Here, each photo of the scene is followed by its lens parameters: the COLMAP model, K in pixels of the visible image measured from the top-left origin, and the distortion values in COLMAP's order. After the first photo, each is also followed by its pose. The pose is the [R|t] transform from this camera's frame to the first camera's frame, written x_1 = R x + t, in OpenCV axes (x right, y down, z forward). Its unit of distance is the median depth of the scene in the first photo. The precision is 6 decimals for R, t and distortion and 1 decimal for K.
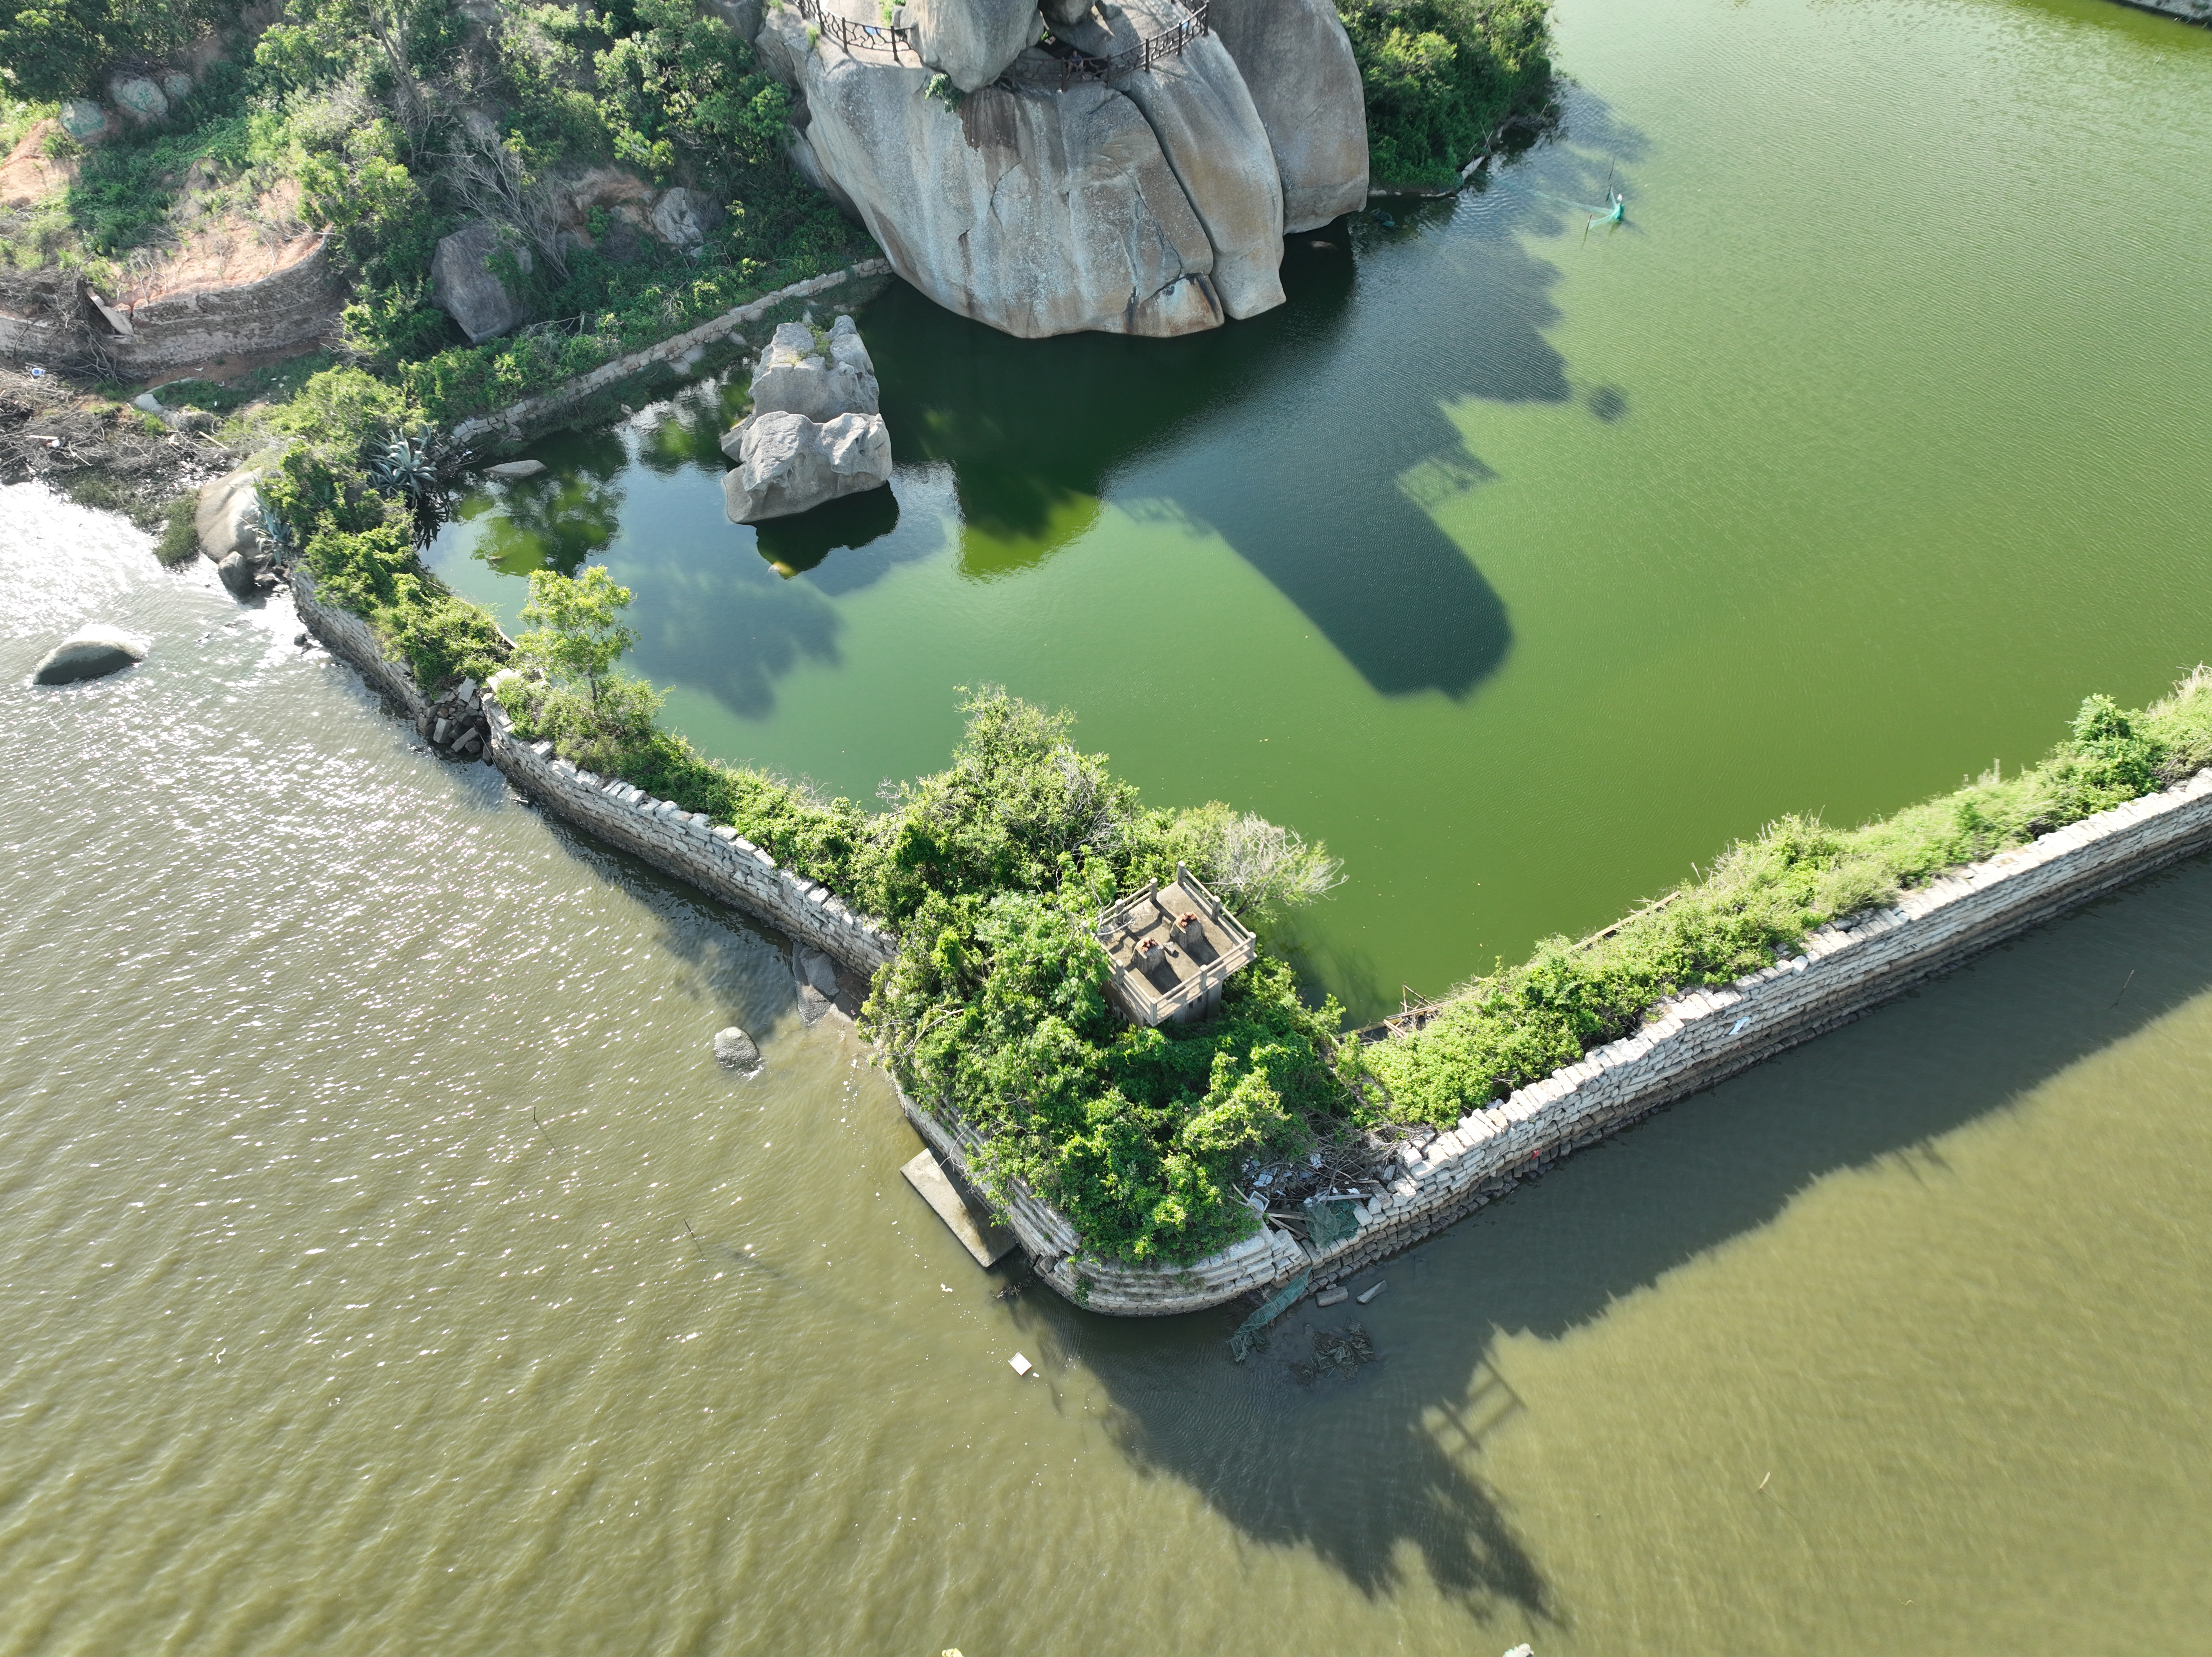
lens RADIAL K [[1555.4, 0, 1102.0], [0, 1555.4, 823.0], [0, 0, 1]] dist [-0.009962, 0.024948]
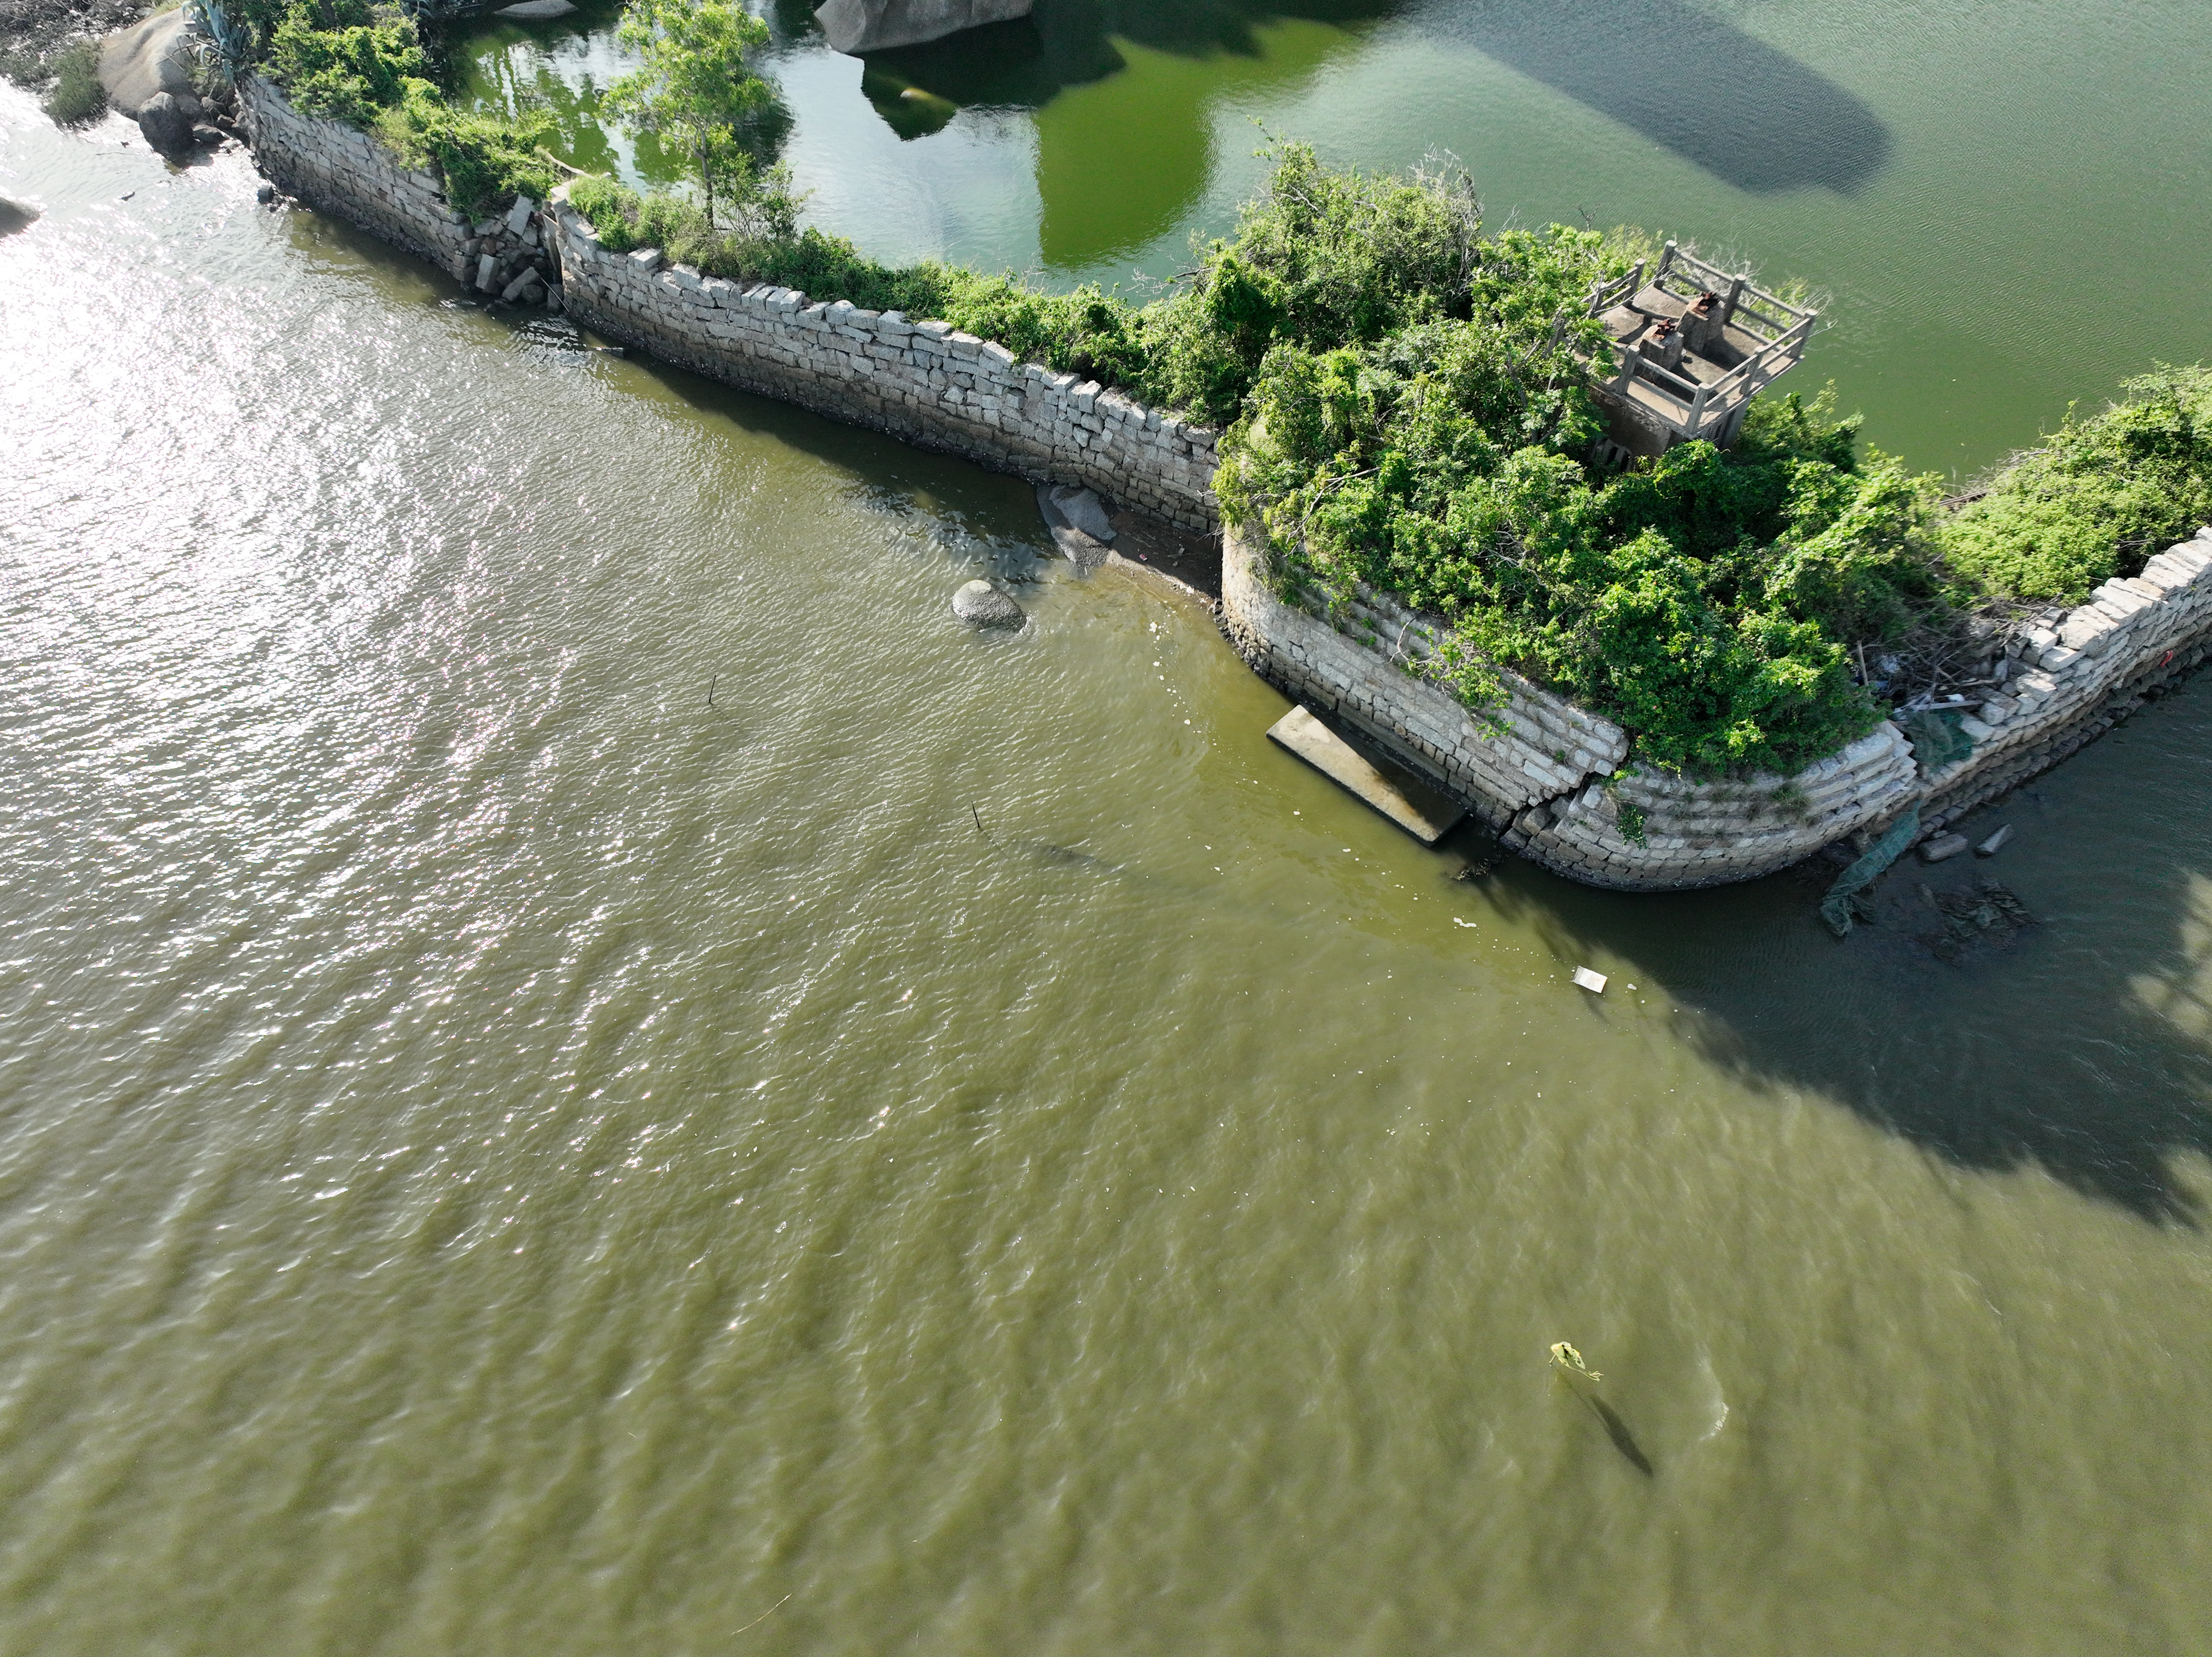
lens RADIAL K [[1555.4, 0, 1102.9], [0, 1555.4, 820.4], [0, 0, 1]] dist [-0.009962, 0.024948]
pose [[0.996395, -0.055025, 0.064563, -0.217869], [0.054829, 0.998484, 0.004792, 0.223382], [-0.064728, -0.001235, 0.997902, 0.284888]]
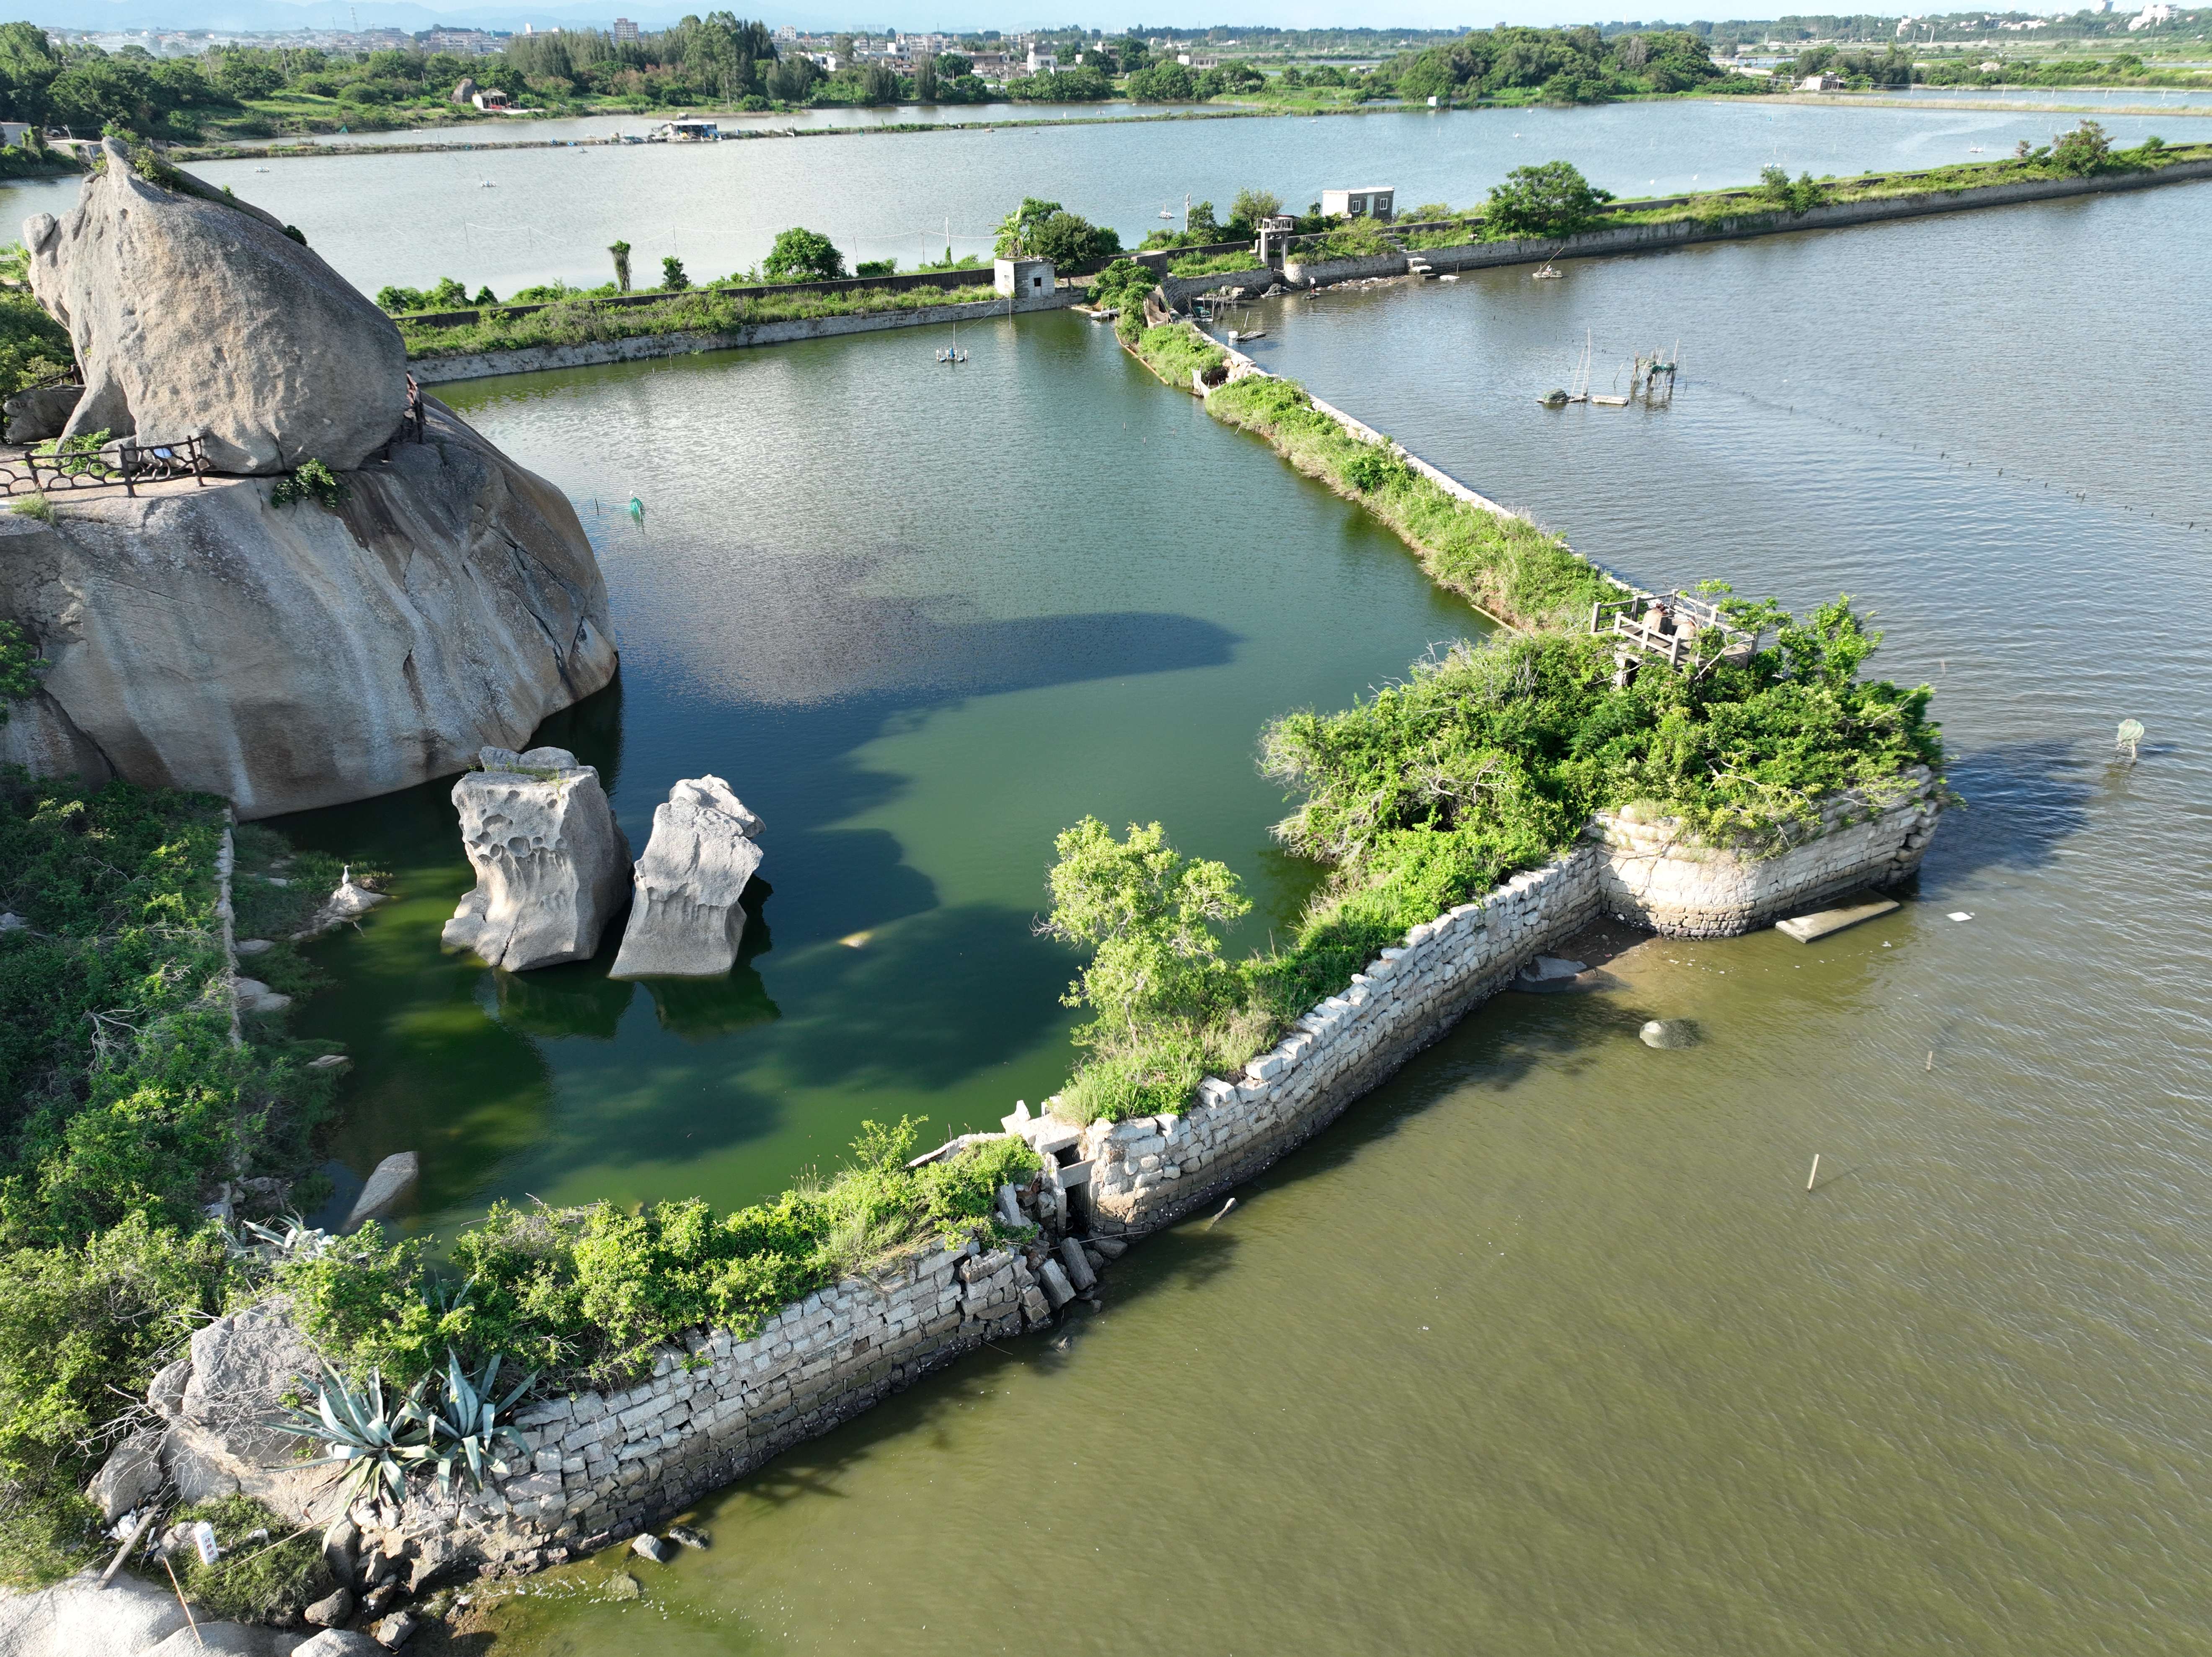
lens RADIAL K [[1555.4, 0, 1100.0], [0, 1555.4, 821.4], [0, 0, 1]] dist [-0.009962, 0.024948]
pose [[0.213948, -0.436722, 0.873785, -0.905356], [0.753121, 0.643420, 0.137182, -0.249793], [-0.622121, 0.628716, 0.466563, 0.682378]]
